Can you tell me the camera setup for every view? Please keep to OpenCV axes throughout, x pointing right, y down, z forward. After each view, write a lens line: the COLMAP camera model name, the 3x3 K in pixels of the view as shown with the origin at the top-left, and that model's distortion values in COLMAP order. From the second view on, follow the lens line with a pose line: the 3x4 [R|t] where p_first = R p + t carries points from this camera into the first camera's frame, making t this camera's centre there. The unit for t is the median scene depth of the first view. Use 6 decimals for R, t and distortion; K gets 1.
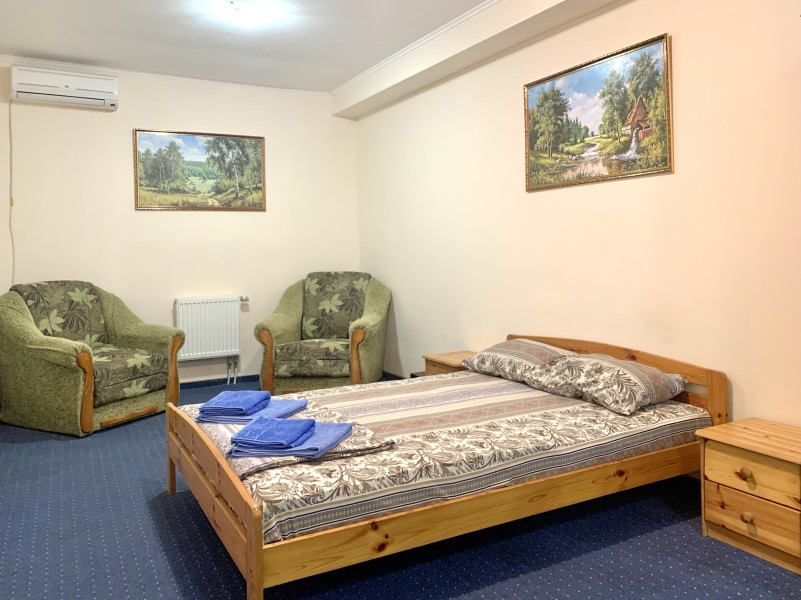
lens RADIAL K [[605.2, 0, 386.8], [0, 605.2, 268.8], [0, 0, 1]] dist [0.041191, -0.060717]
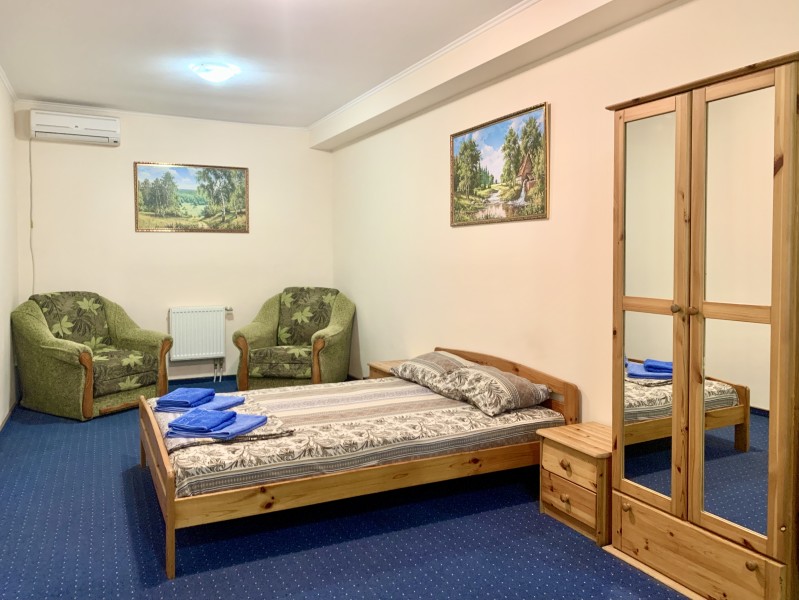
lens RADIAL K [[603.7, 0, 393.5], [0, 603.7, 294.5], [0, 0, 1]] dist [0.041191, -0.060717]
pose [[0.998226, 0.021314, -0.055601, 0.192987], [-0.019056, 0.998985, 0.040826, -0.042405], [0.056415, -0.039694, 0.997618, -0.182676]]
